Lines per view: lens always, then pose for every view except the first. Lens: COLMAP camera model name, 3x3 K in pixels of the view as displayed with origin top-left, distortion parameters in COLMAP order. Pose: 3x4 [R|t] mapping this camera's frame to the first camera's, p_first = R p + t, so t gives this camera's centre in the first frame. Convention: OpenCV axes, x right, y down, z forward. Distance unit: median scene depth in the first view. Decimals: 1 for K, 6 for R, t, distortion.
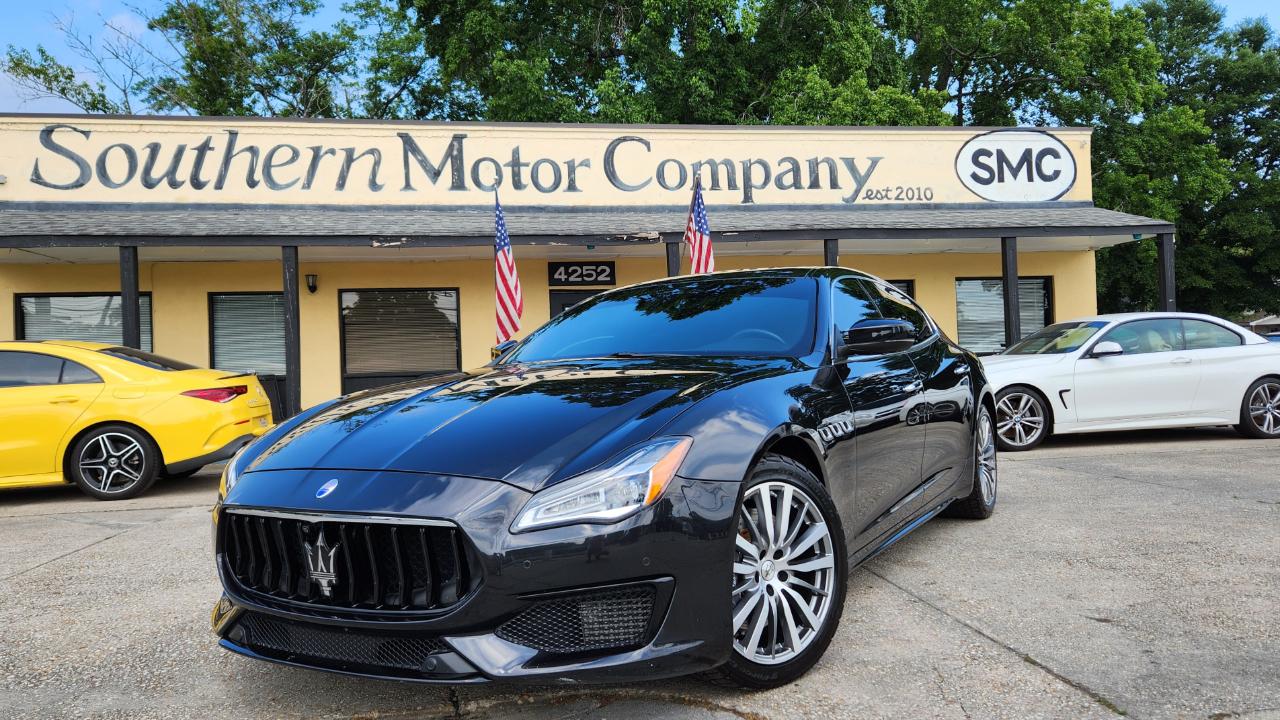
lens RADIAL K [[928.6, 0, 646.0], [0, 928.6, 357.0], [0, 0, 1]] dist [0.084563, -0.086577]
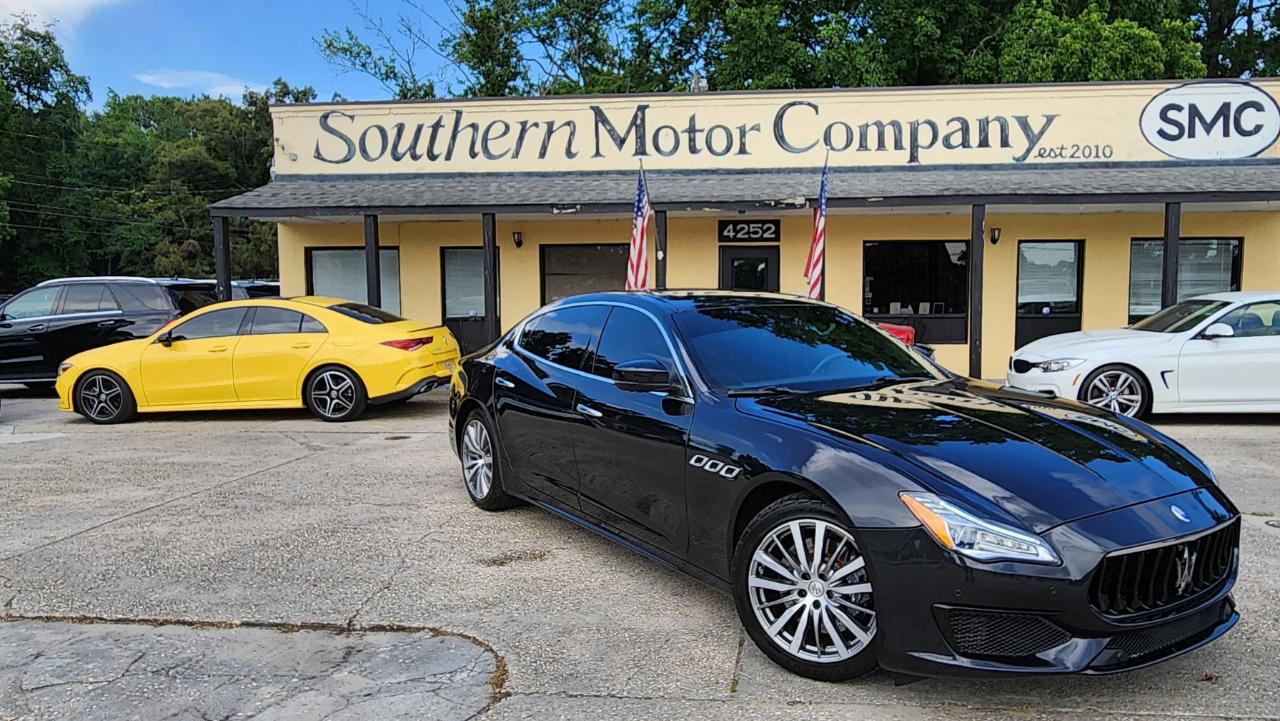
lens RADIAL K [[871.3, 0, 661.3], [0, 871.3, 383.7], [0, 0, 1]] dist [-0.007604, 0.000343]
pose [[0.965210, 0.055481, -0.255521, 0.107075], [-0.024996, 0.992332, 0.121044, -0.034369], [0.260277, -0.110446, 0.959196, -0.029561]]
